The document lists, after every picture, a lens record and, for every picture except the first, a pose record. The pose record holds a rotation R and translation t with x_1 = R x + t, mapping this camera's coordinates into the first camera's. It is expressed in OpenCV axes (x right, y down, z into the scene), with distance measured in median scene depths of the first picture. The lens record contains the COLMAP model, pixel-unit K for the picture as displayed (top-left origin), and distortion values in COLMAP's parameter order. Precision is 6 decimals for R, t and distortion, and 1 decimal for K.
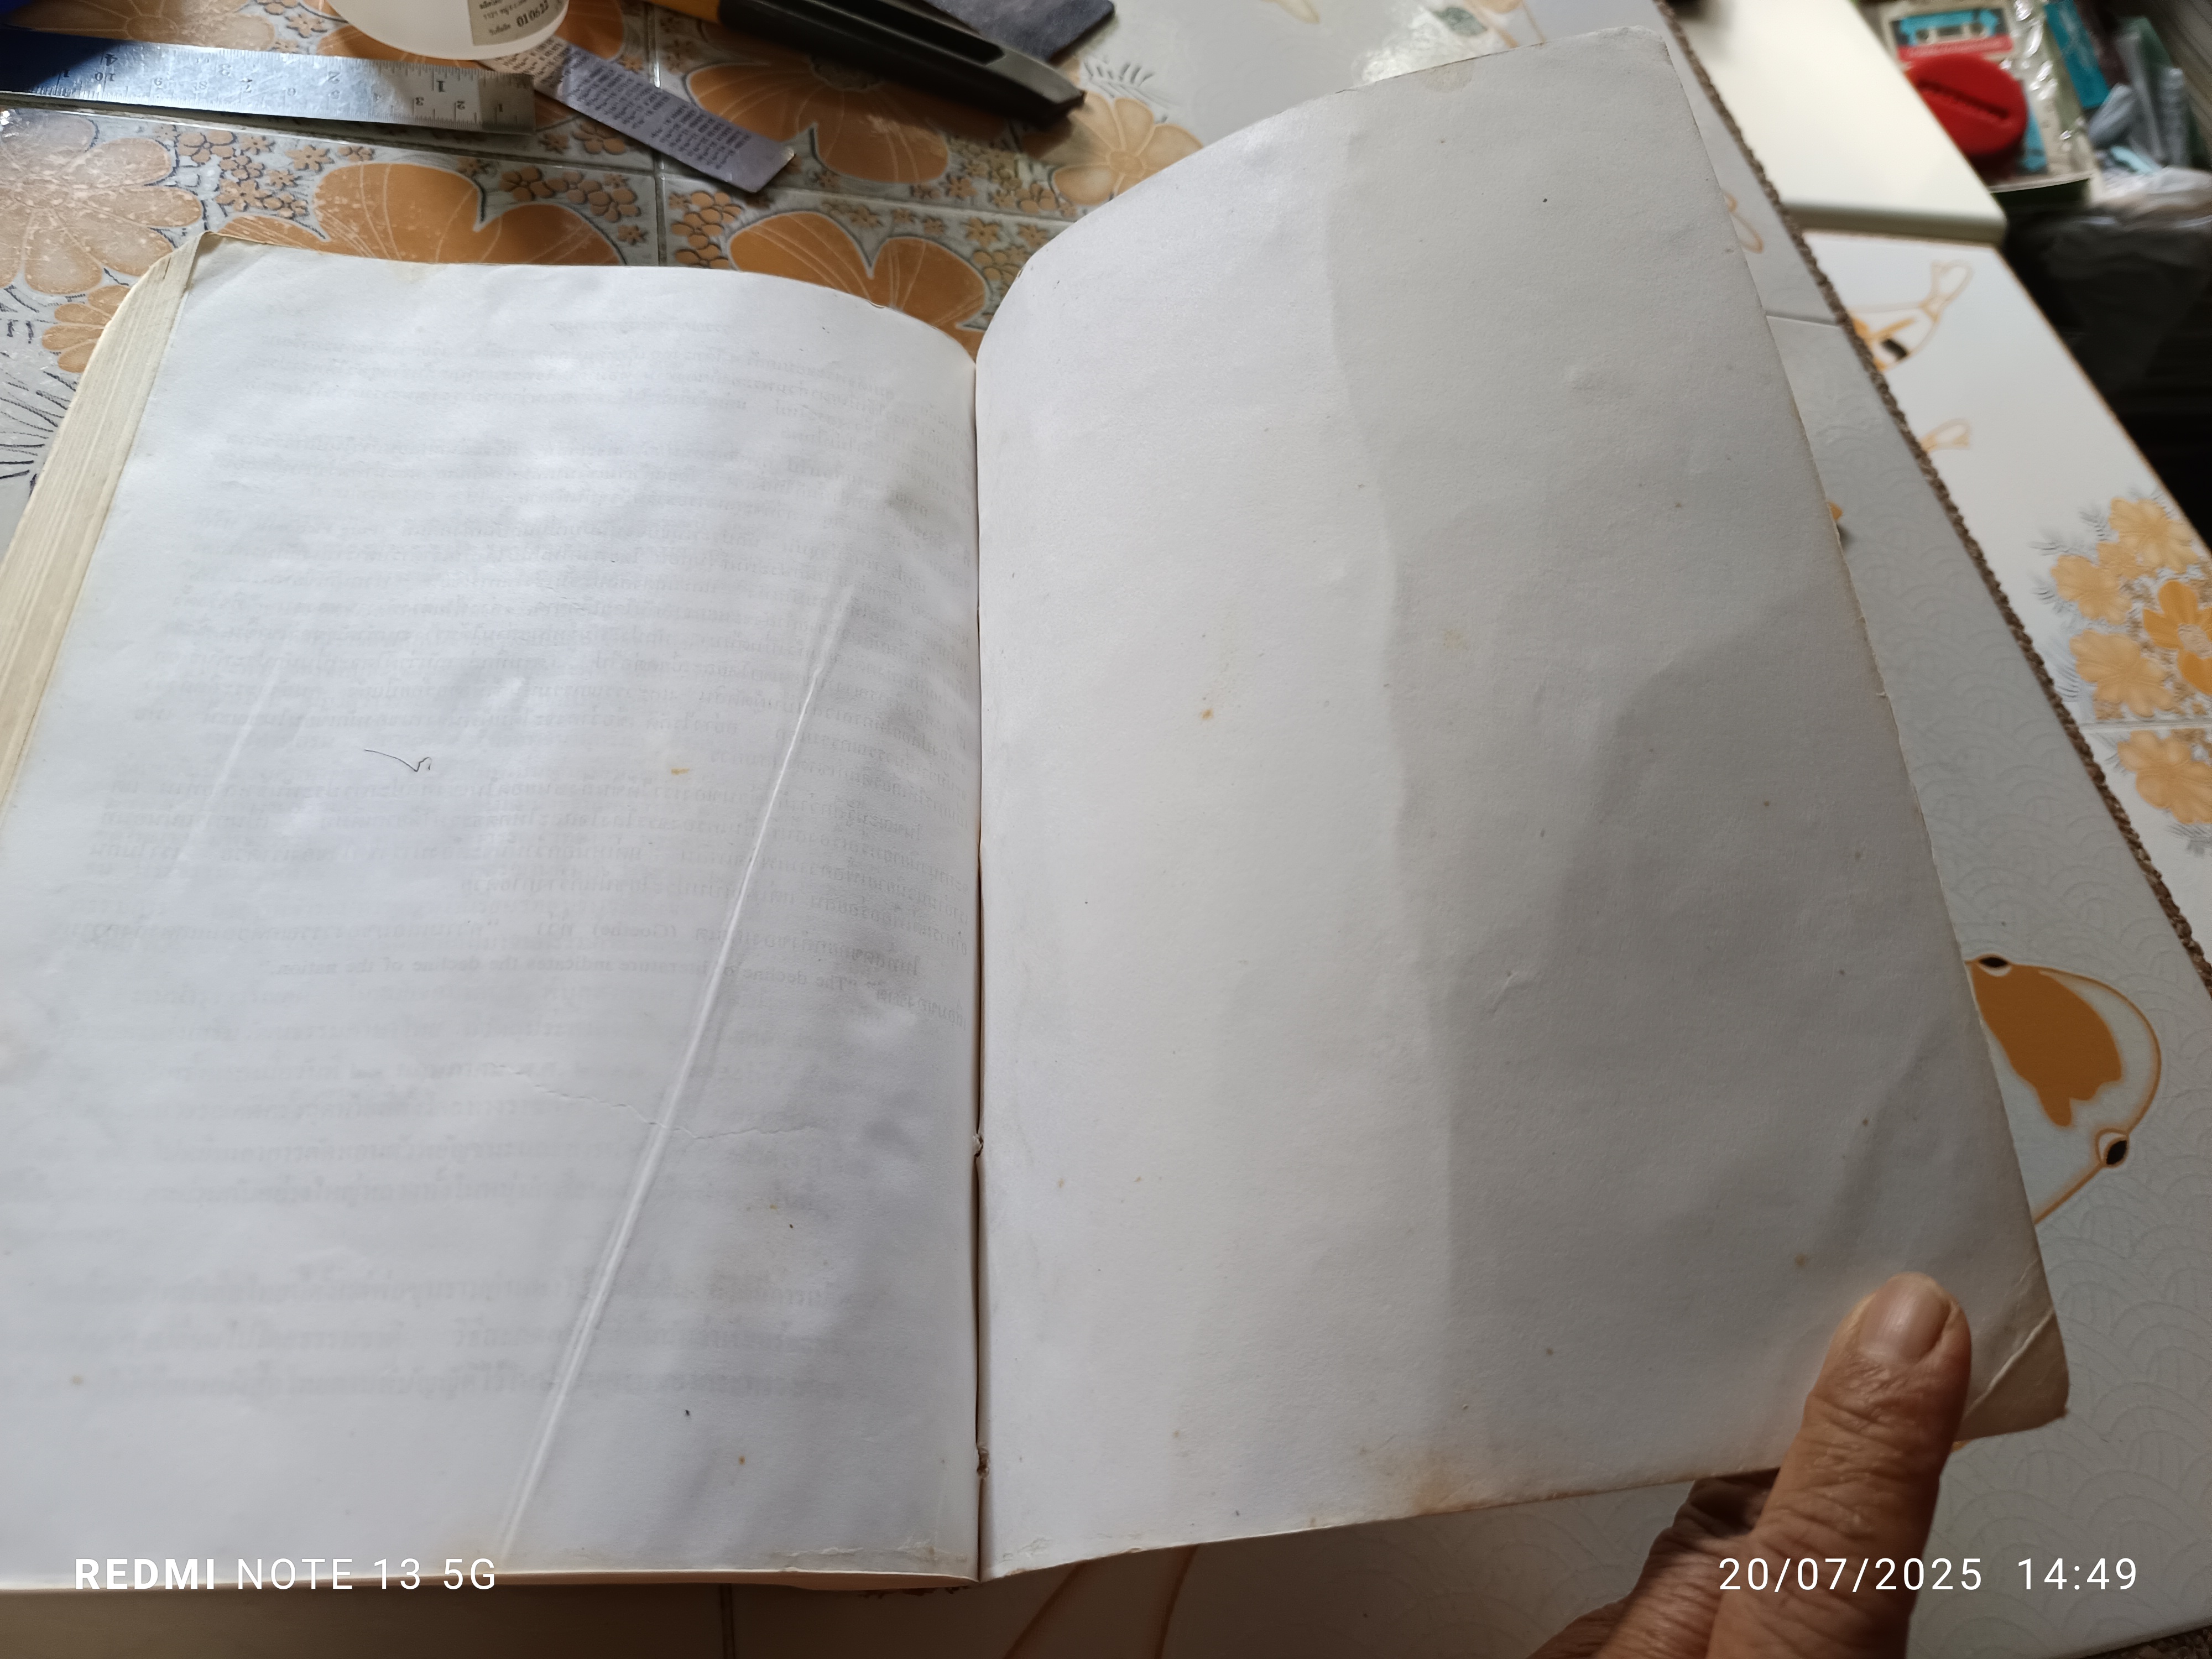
lens RADIAL K [[1534.1, 0, 1111.0], [0, 1534.1, 819.6], [0, 0, 1]] dist [-0.005644, -0.009787]
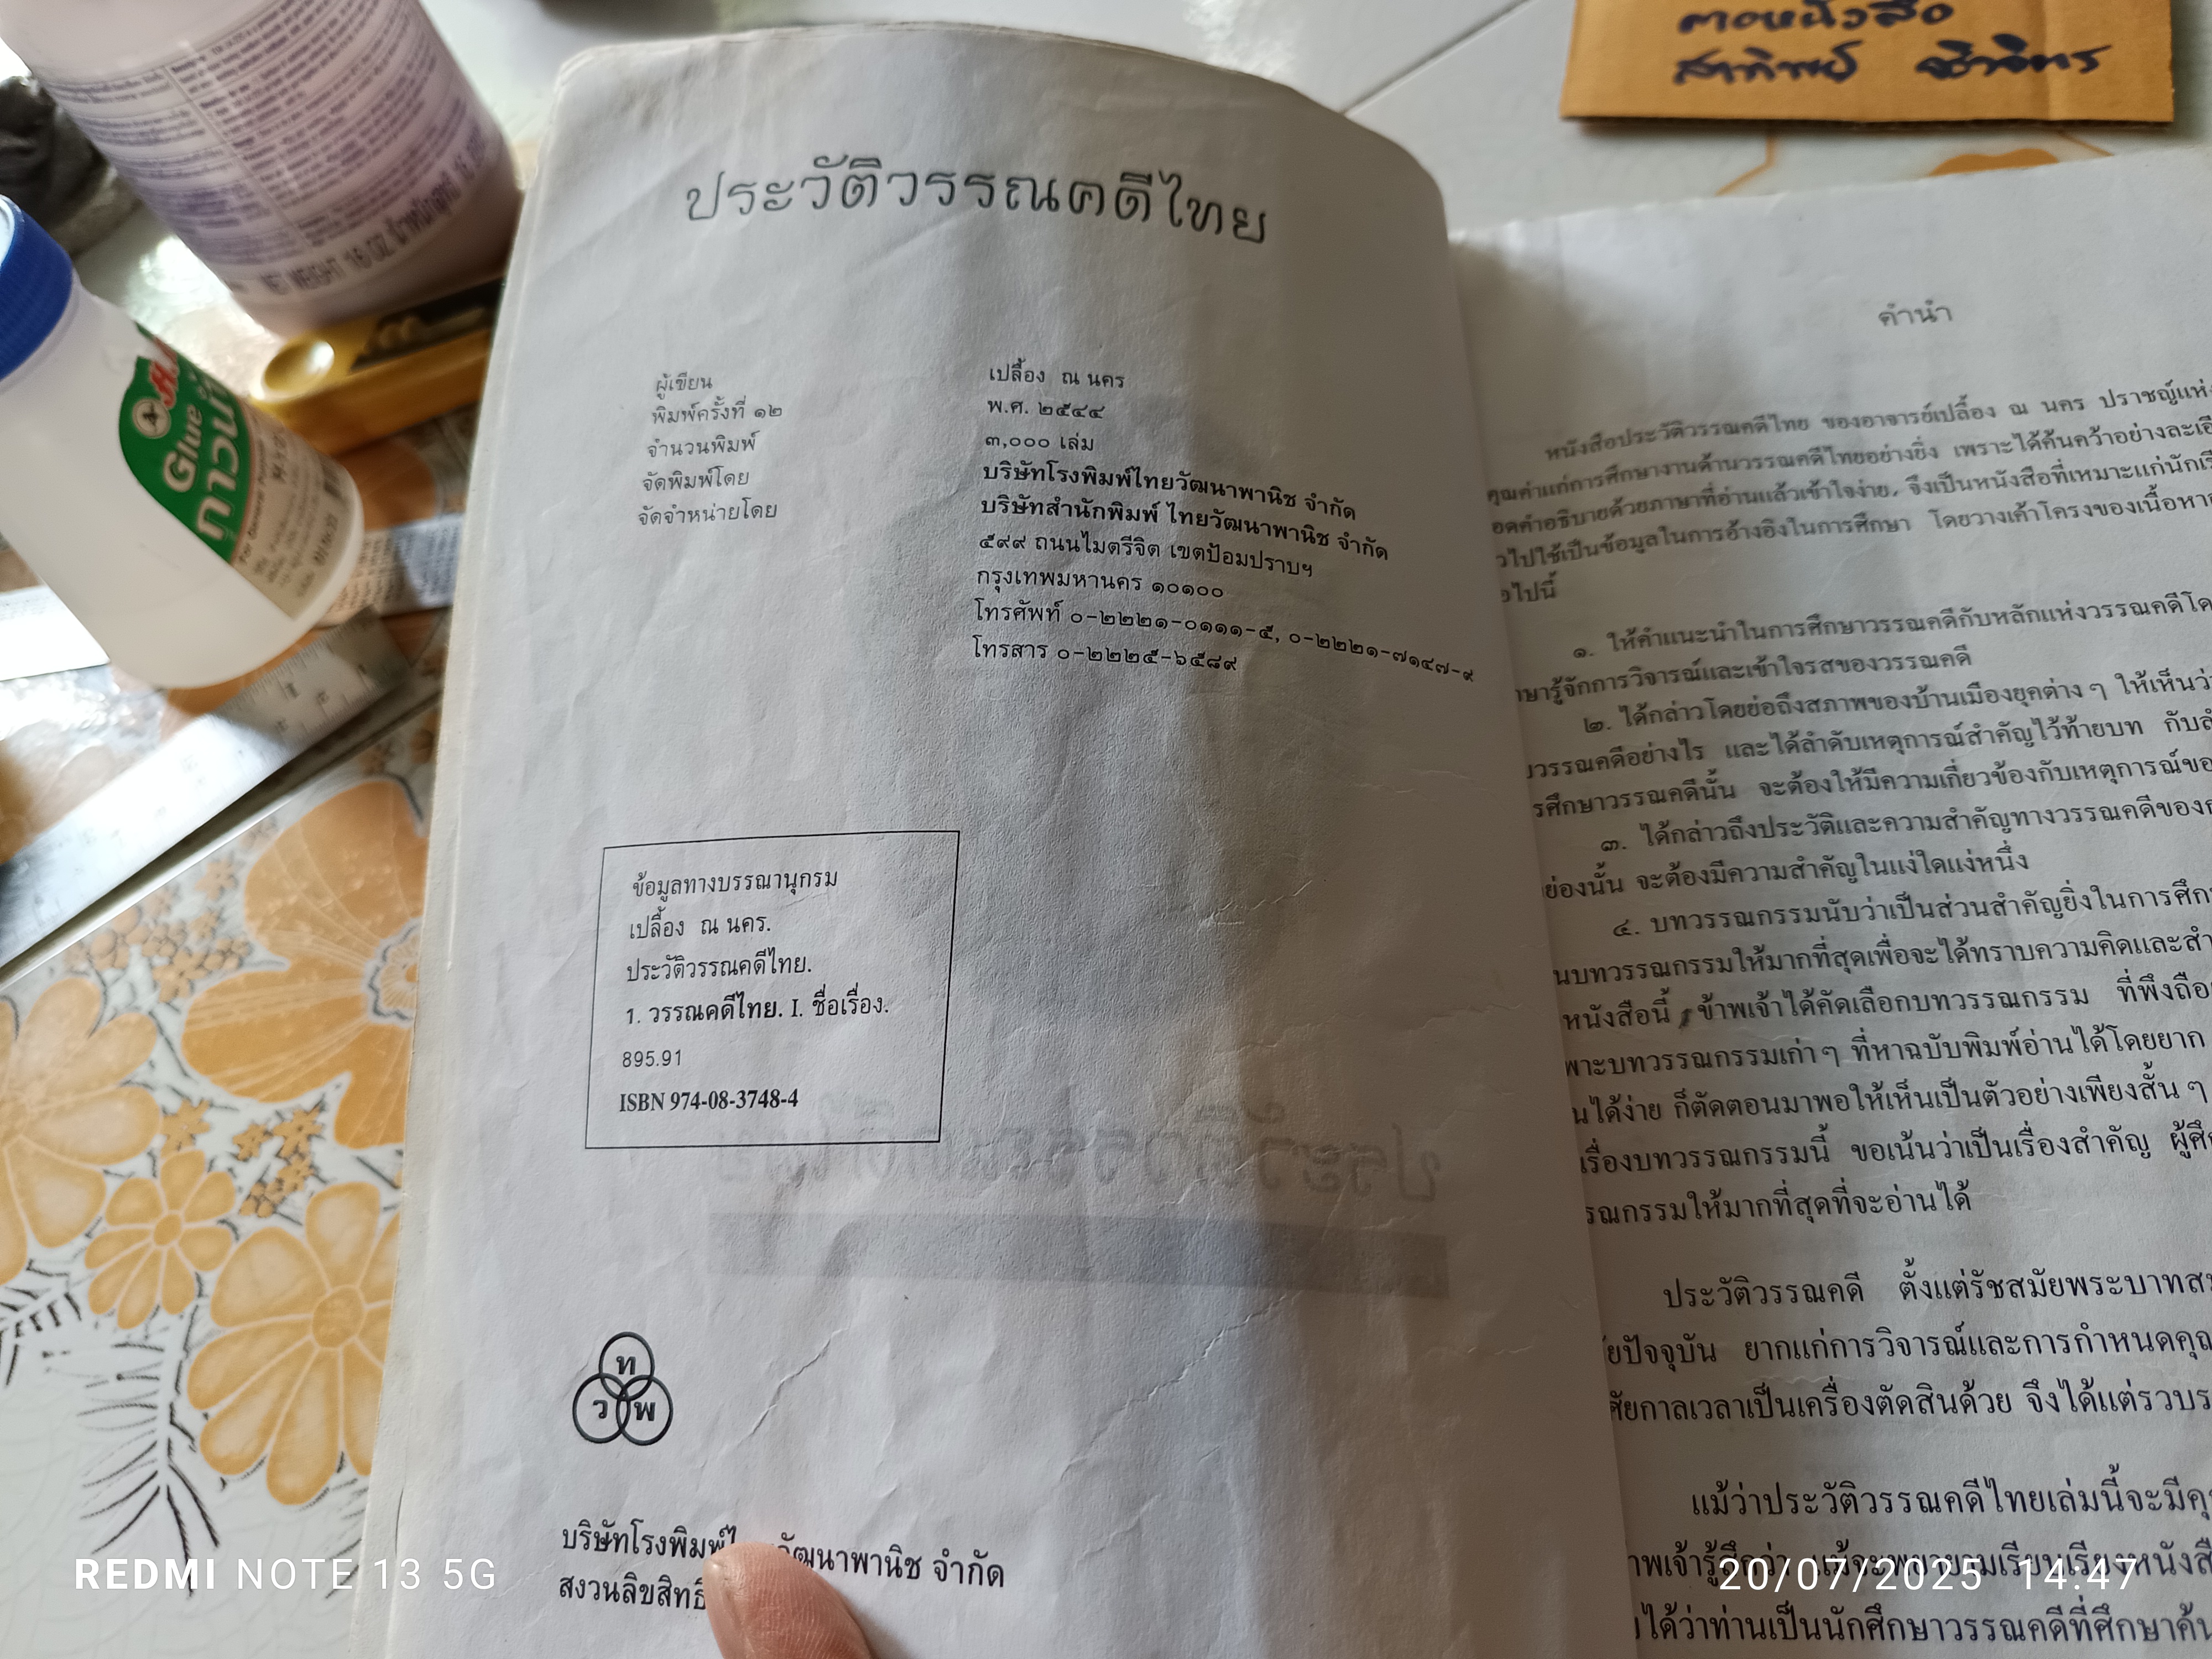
lens RADIAL K [[1565.9, 0, 1132.6], [0, 1565.9, 823.0], [0, 0, 1]] dist [-0.030767, 0.009792]
pose [[0.811009, -0.551008, -0.196609, 0.040230], [0.565273, 0.824646, 0.020624, -0.185811], [0.150769, -0.127864, 0.980265, 0.252567]]
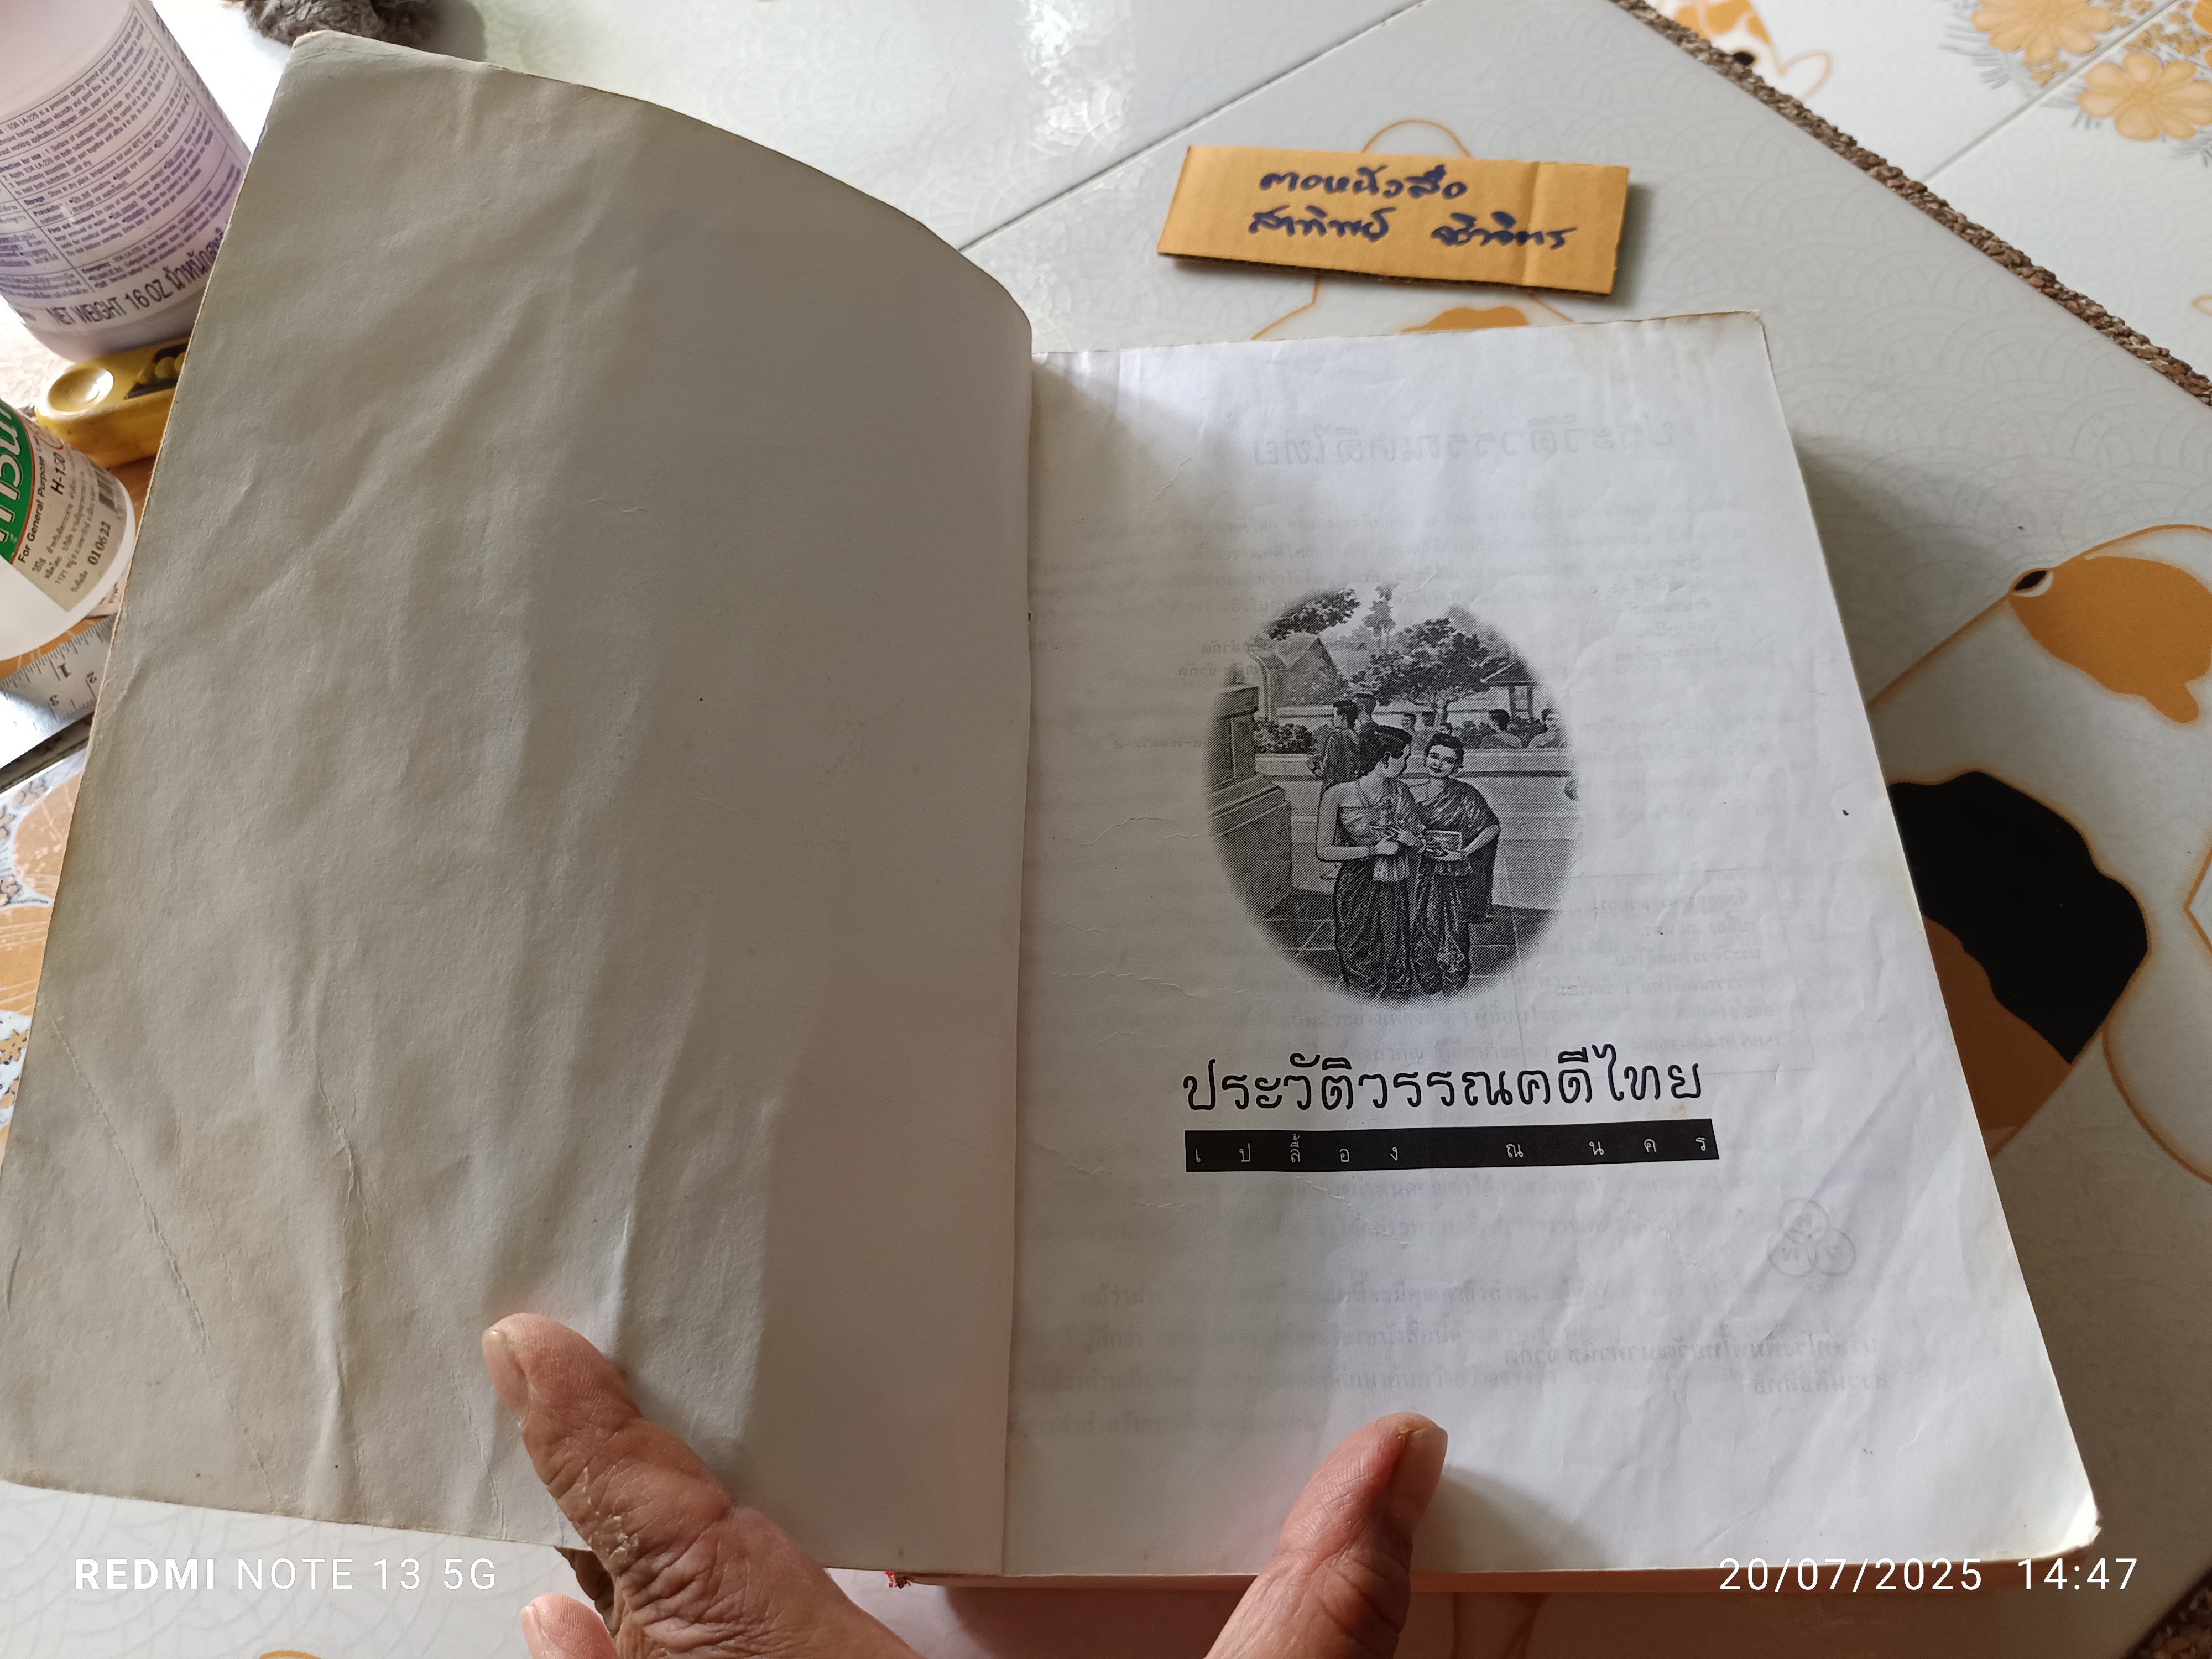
lens RADIAL K [[1534.1, 0, 1111.0], [0, 1534.1, 819.6], [0, 0, 1]] dist [-0.005644, -0.009787]
pose [[0.844245, -0.522304, -0.120205, 0.165809], [0.532422, 0.843030, 0.076336, -0.129094], [0.061466, -0.128446, 0.989810, 0.096283]]
